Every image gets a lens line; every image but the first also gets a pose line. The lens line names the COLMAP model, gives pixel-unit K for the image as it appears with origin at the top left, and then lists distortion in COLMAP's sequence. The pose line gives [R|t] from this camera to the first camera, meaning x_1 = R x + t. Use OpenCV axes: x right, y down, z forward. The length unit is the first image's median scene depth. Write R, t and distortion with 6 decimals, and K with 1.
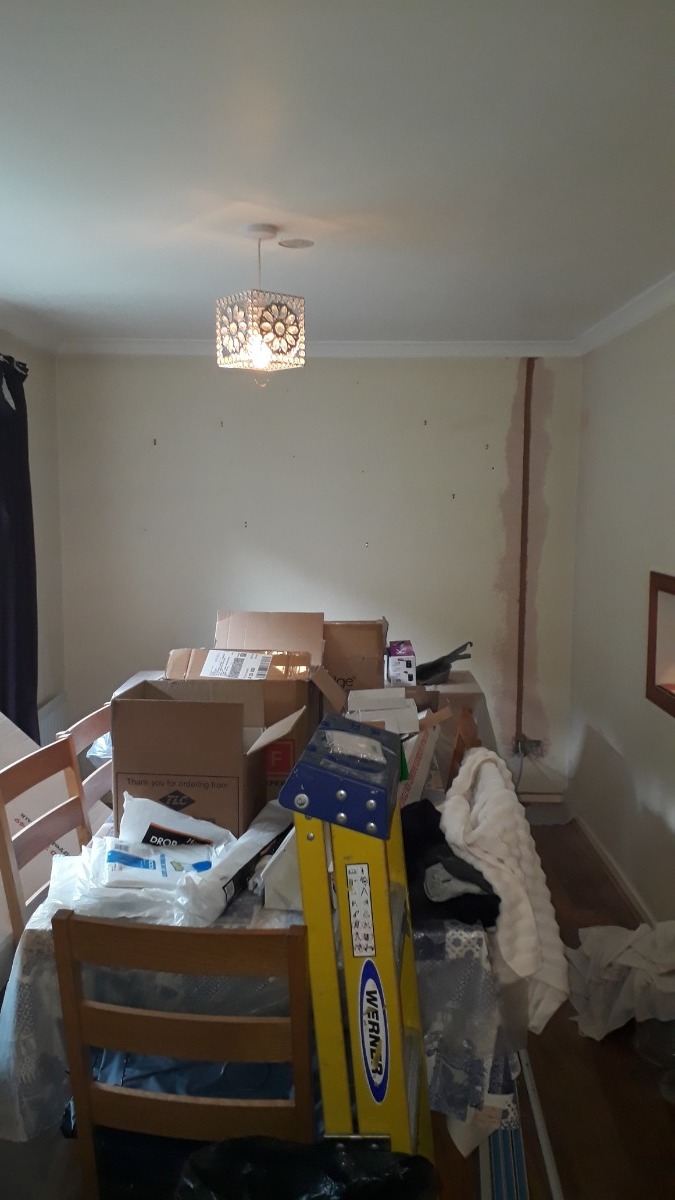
lens RADIAL K [[971.5, 0, 337.5], [0, 971.5, 599.7], [0, 0, 1]] dist [0.077834, -0.068371]
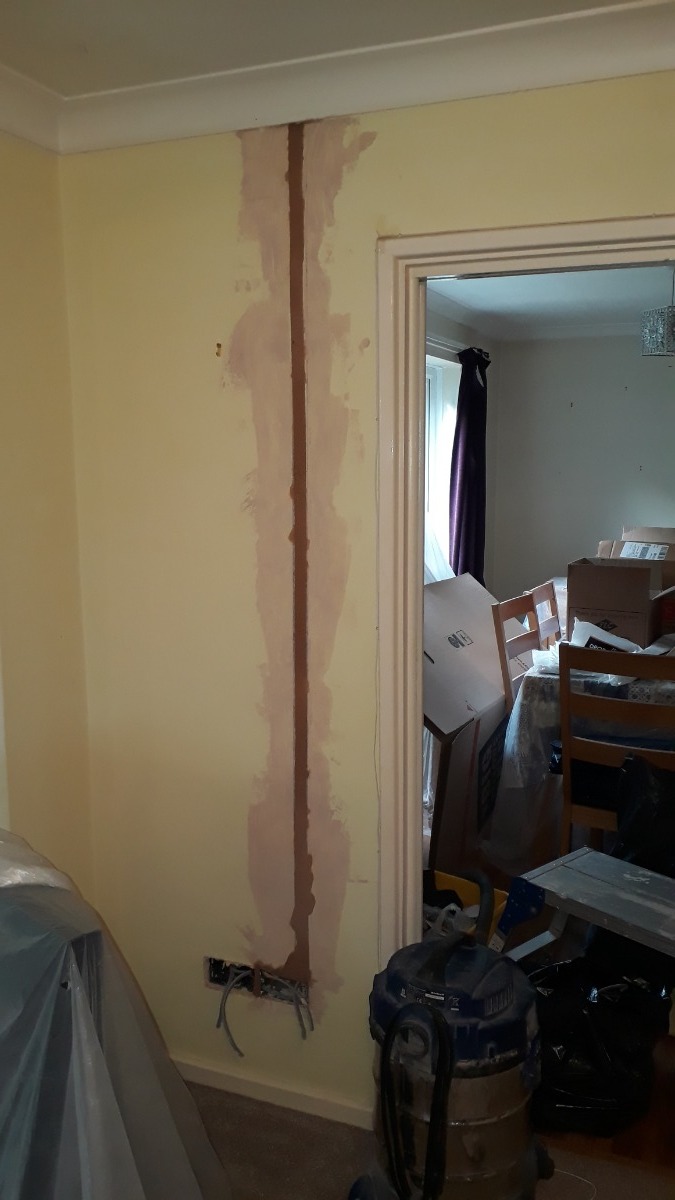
lens RADIAL K [[971.5, 0, 335.3], [0, 971.5, 600.4], [0, 0, 1]] dist [0.077834, -0.068371]
pose [[0.930382, 0.044981, -0.363822, 0.008429], [-0.030538, 0.998504, 0.045358, 0.092273], [0.365318, -0.031090, 0.930363, -0.635416]]
